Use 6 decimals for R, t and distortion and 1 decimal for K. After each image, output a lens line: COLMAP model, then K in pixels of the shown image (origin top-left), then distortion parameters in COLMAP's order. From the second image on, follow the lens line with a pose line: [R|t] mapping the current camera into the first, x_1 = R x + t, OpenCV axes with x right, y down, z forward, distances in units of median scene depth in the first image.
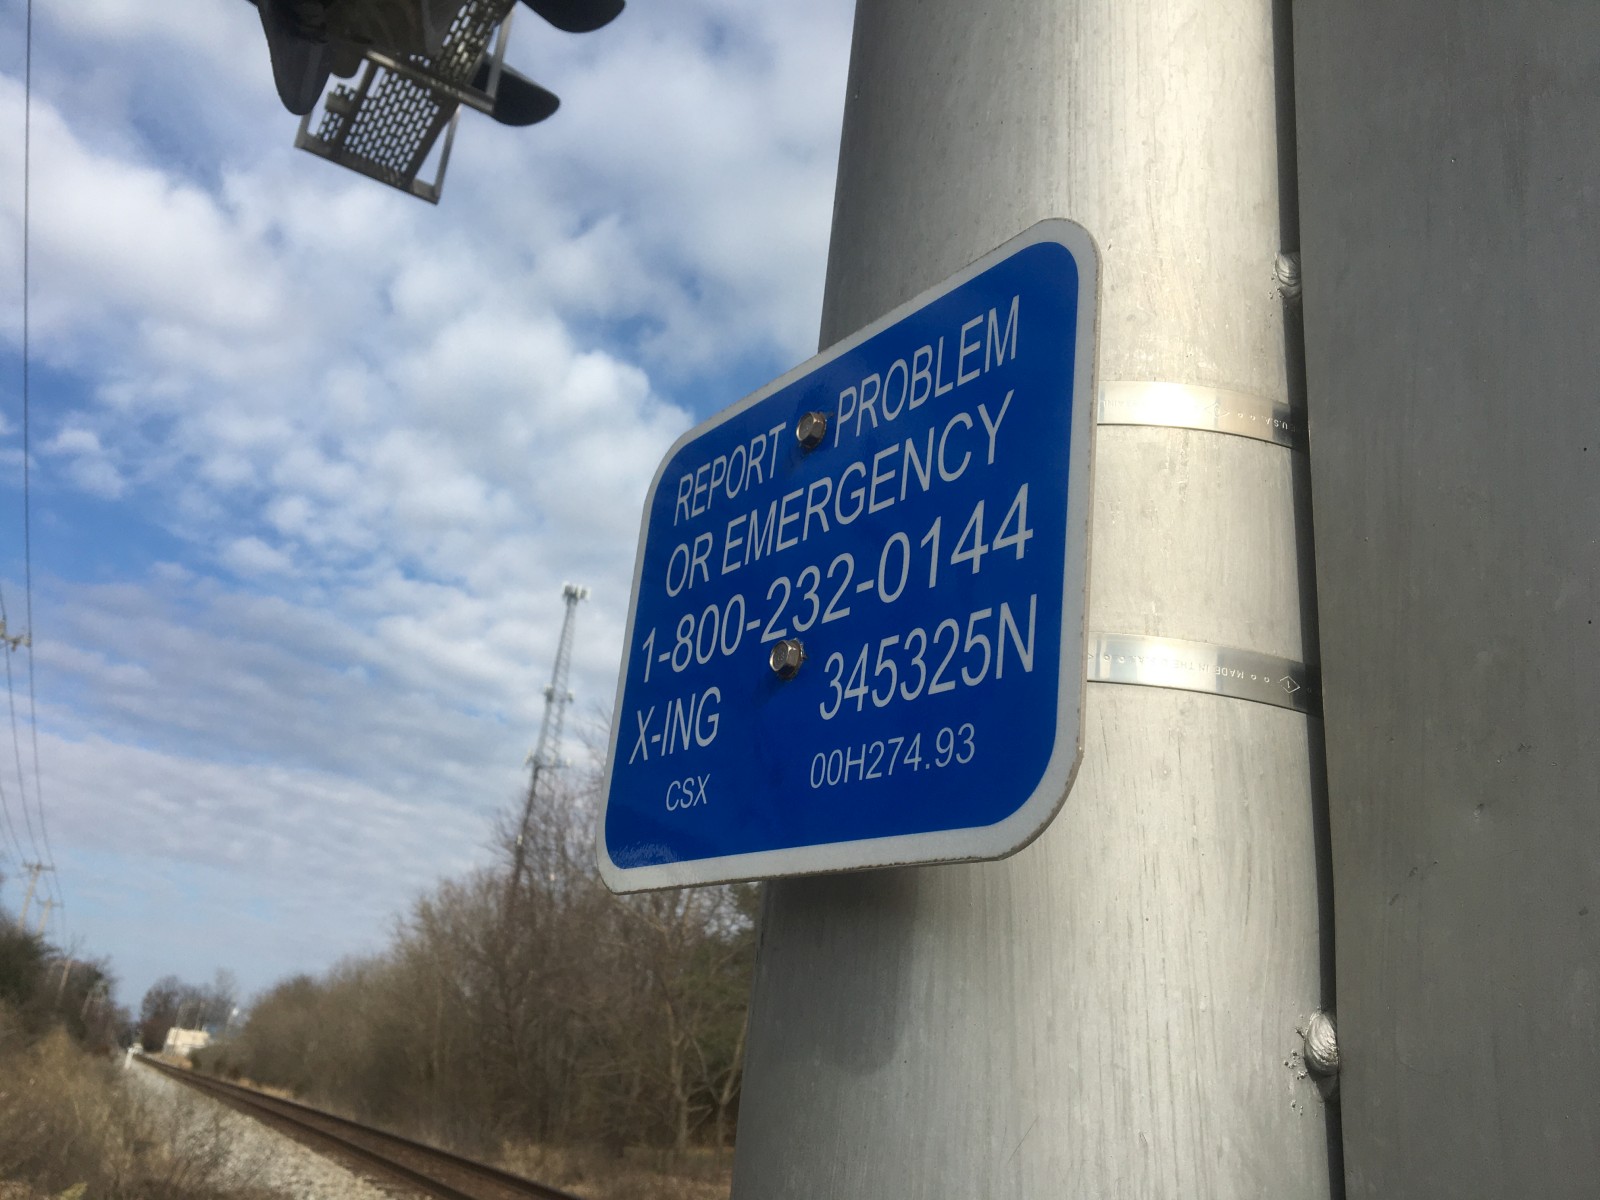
lens RADIAL K [[1362.5, 0, 790.5], [0, 1362.5, 608.4], [0, 0, 1]] dist [0.118336, -0.177736]
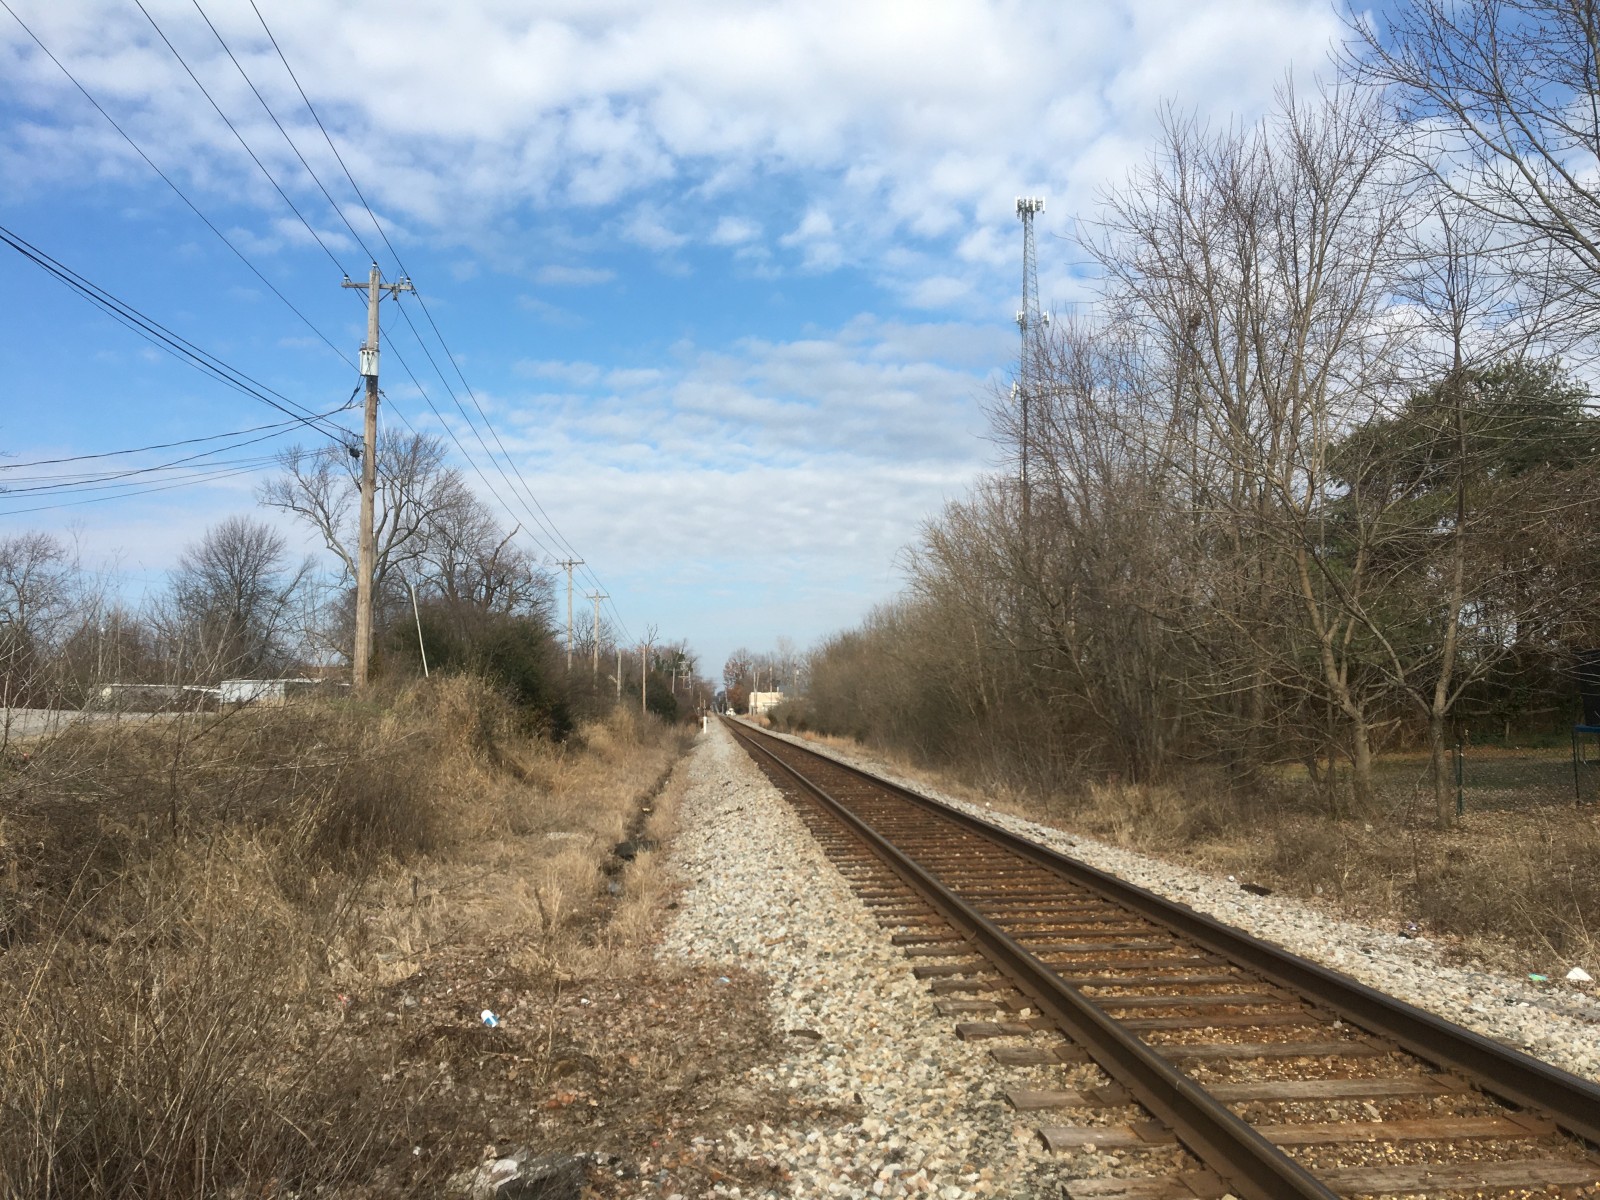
lens RADIAL K [[1362.5, 0, 790.5], [0, 1362.5, 608.4], [0, 0, 1]] dist [0.118336, -0.177736]
pose [[0.921395, -0.141115, -0.362102, -0.041346], [0.229502, 0.949501, 0.213955, 0.051956], [0.313623, -0.280240, 0.907252, 0.164400]]
